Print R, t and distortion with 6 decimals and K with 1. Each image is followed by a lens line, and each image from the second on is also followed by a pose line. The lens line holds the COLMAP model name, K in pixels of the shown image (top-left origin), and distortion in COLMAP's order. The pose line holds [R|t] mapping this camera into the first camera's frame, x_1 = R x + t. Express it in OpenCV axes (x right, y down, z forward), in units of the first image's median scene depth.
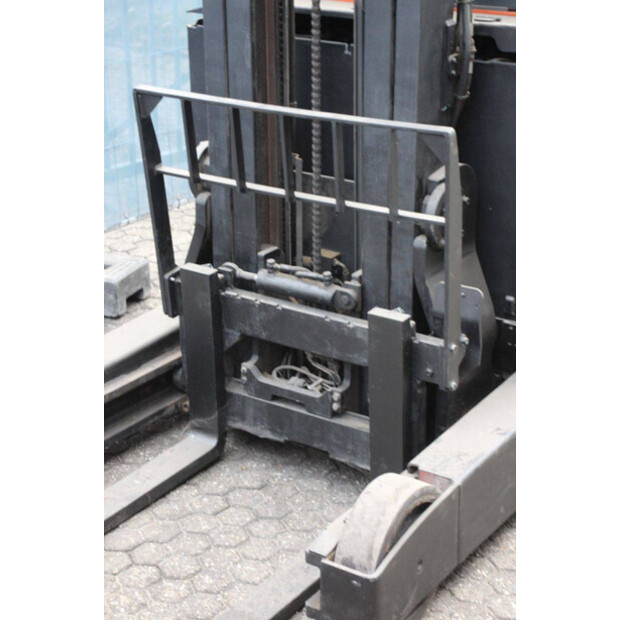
lens RADIAL K [[1335.9, 0, 308.2], [0, 1335.9, 312.6], [0, 0, 1]] dist [0.353646, 0.000000]
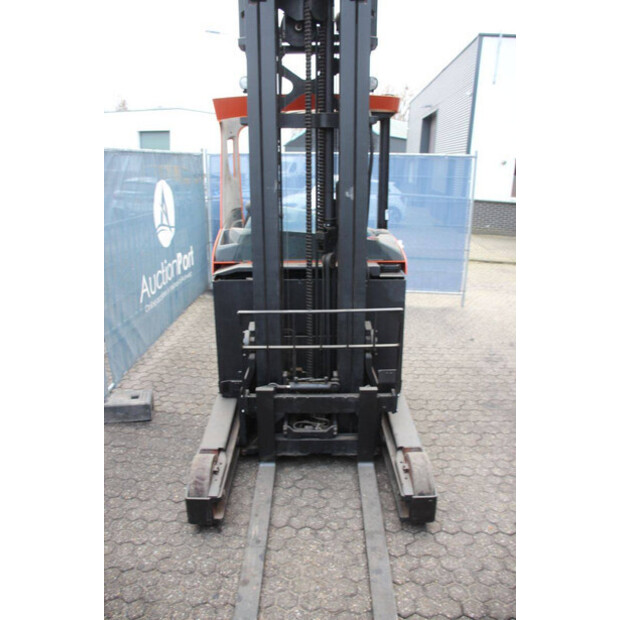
lens RADIAL K [[510.9, 0, 312.8], [0, 510.9, 307.4], [0, 0, 1]] dist [-0.146384, 0.116361]
pose [[0.820761, -0.150022, 0.551221, -0.456659], [0.205700, 0.977790, -0.040167, -0.113979], [-0.532953, 0.146354, 0.833392, 0.259735]]
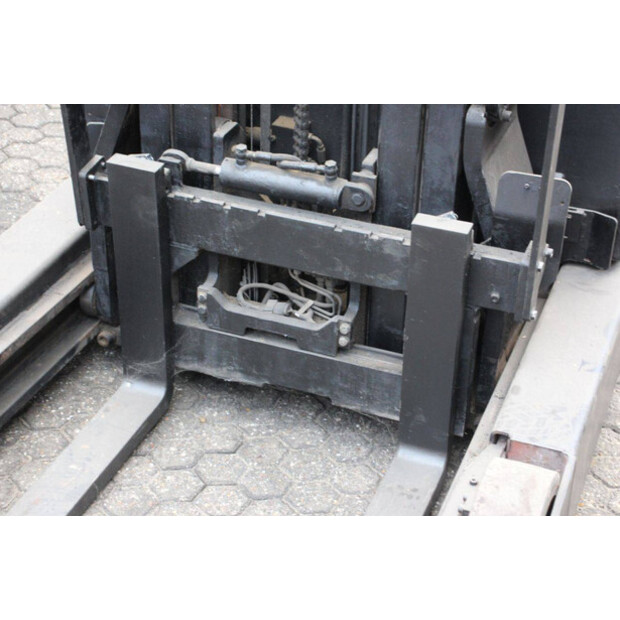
lens RADIAL K [[1281.8, 0, 311.7], [0, 1281.8, 310.3], [0, 0, 1]] dist [0.331440, 0.000000]
pose [[0.971061, -0.092499, 0.220191, -0.150095], [0.054146, 0.983213, 0.174245, -0.070721], [-0.232612, -0.157280, 0.959768, 0.323595]]
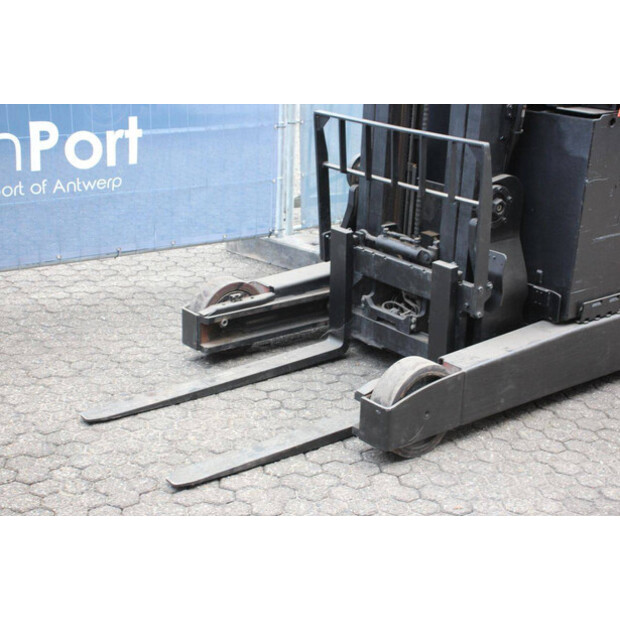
lens RADIAL K [[1035.0, 0, 316.0], [0, 1035.0, 308.0], [0, 0, 1]] dist [0.191637, 0.000000]
pose [[0.961263, 0.131308, -0.242346, 0.197867], [-0.142989, 0.989233, -0.031181, 0.101219], [0.235642, 0.064626, 0.969689, -0.179589]]
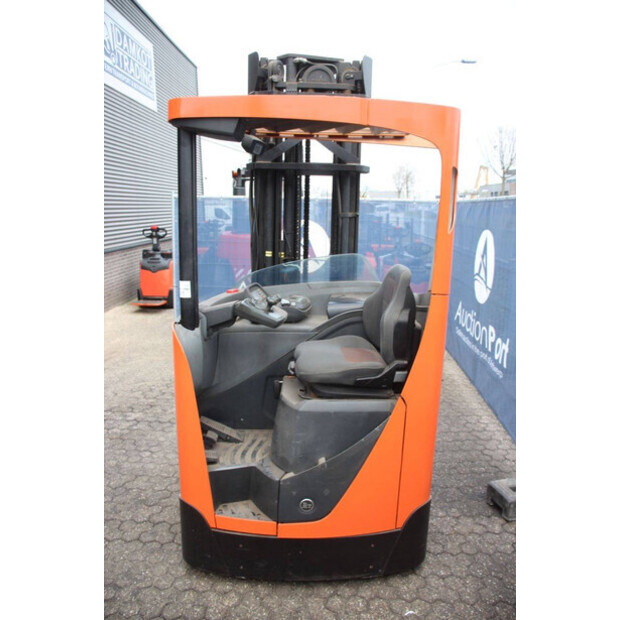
lens RADIAL K [[510.9, 0, 308.8], [0, 510.9, 314.4], [0, 0, 1]] dist [-0.146384, 0.116361]
pose [[-0.812059, 0.118050, -0.571511, 0.537972], [-0.220166, 0.844983, 0.487371, -0.640032], [0.540451, 0.521601, -0.660186, 1.585873]]
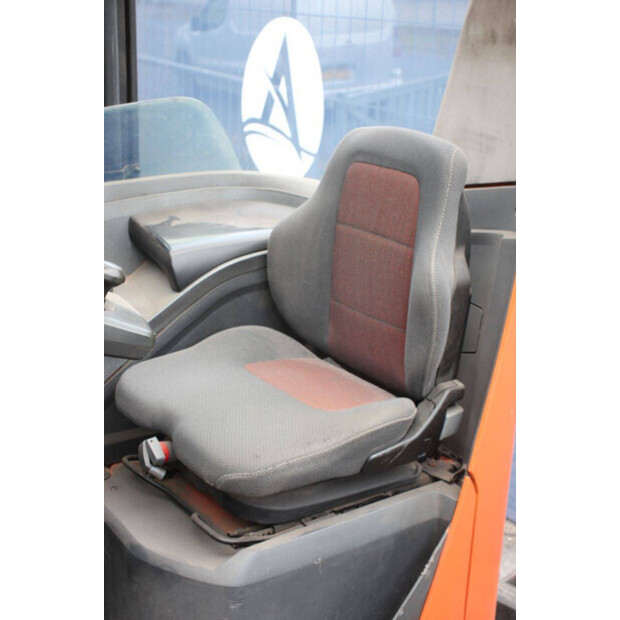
lens RADIAL K [[1032.0, 0, 306.7], [0, 1032.0, 307.9], [0, 0, 1]] dist [0.106969, 0.000000]
pose [[-0.332703, 0.279224, -0.900746, 0.550356], [-0.379867, 0.834558, 0.399016, -0.506976], [0.863139, 0.474918, -0.171592, 1.262587]]
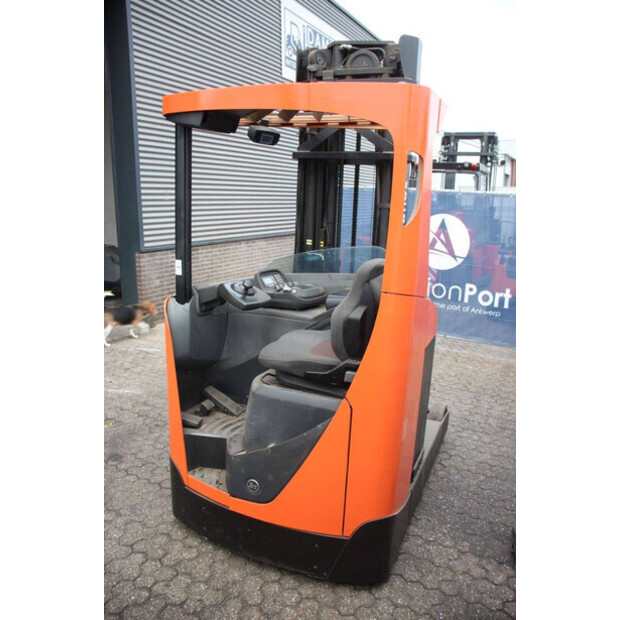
lens RADIAL K [[510.9, 0, 305.2], [0, 510.9, 314.0], [0, 0, 1]] dist [-0.146384, 0.116361]
pose [[-0.985064, 0.017470, -0.171302, 0.240666], [-0.083895, 0.820080, 0.566066, -0.685726], [0.150371, 0.571983, -0.806365, 1.703484]]
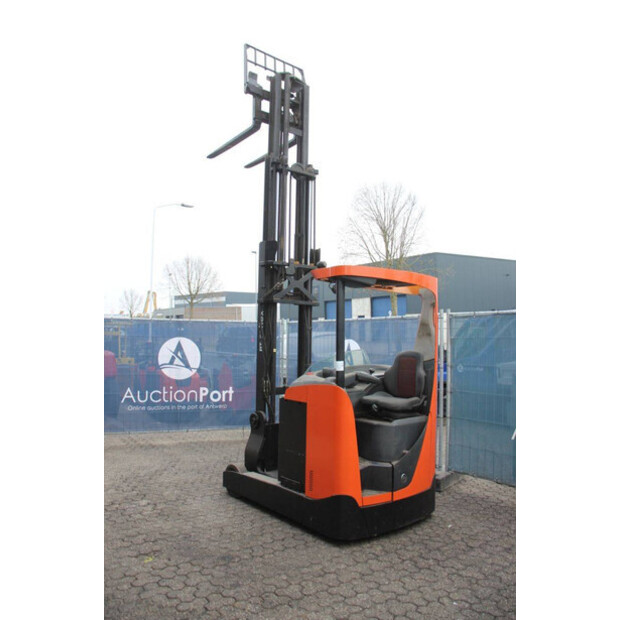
lens RADIAL K [[510.9, 0, 306.5], [0, 510.9, 311.2], [0, 0, 1]] dist [-0.146384, 0.116361]
pose [[-0.287608, -0.036796, -0.957041, 1.427506], [-0.354340, 0.932445, 0.070635, -0.487883], [0.889789, 0.359433, -0.281217, 1.271143]]
